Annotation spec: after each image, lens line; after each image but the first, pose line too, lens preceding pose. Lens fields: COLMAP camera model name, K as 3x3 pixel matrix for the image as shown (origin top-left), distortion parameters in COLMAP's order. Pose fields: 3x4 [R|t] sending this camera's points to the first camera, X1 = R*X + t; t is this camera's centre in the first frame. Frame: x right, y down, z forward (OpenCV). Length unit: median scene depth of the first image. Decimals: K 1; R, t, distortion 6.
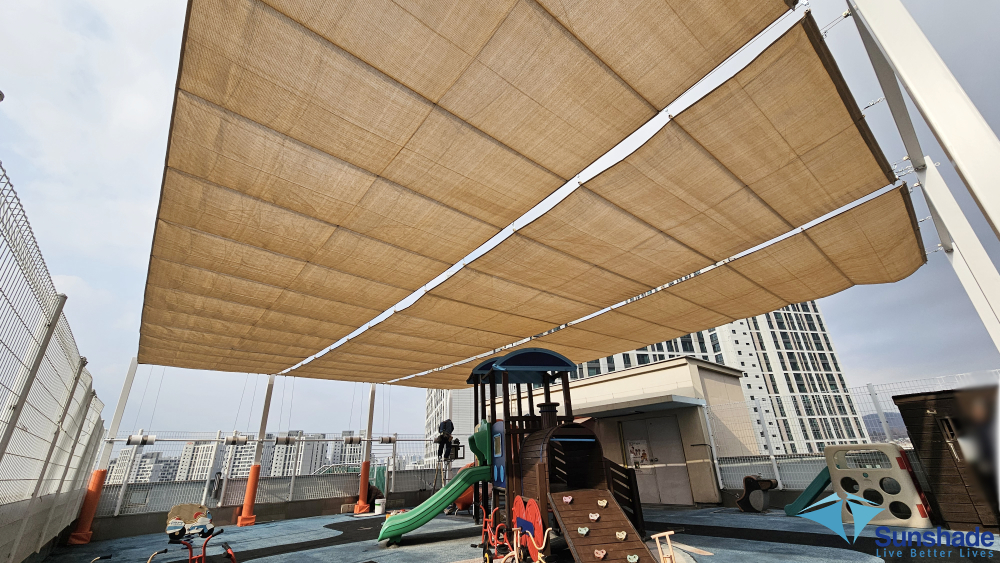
lens RADIAL K [[407.9, 0, 505.0], [0, 407.9, 285.3], [0, 0, 1]] dist [0.004629, -0.000202]
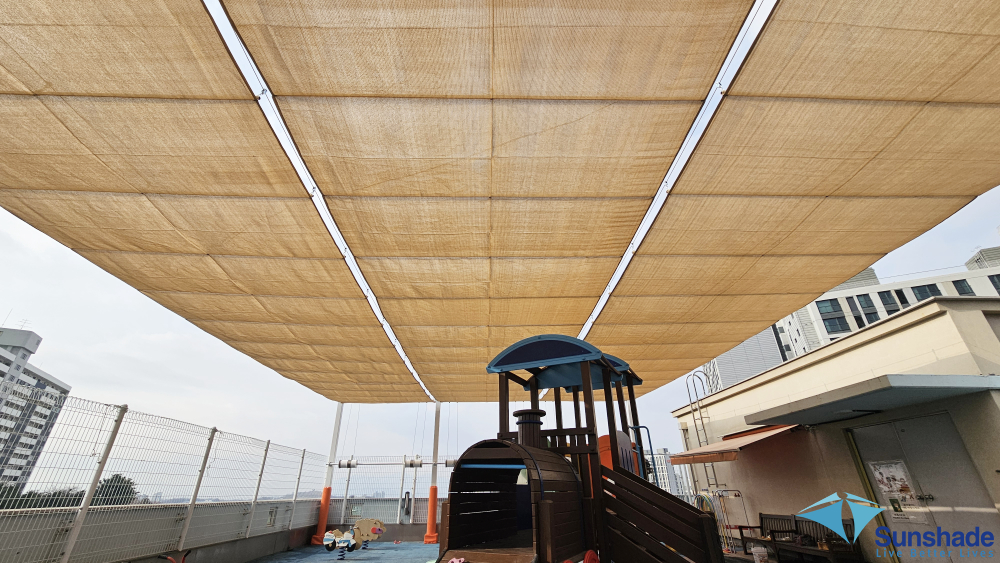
lens RADIAL K [[407.9, 0, 501.7], [0, 407.9, 282.4], [0, 0, 1]] dist [0.004629, -0.000202]
pose [[0.785045, -0.254647, -0.564676, 0.347949], [0.227250, 0.966429, -0.119885, 0.101974], [0.576248, -0.034207, 0.816559, 0.276671]]
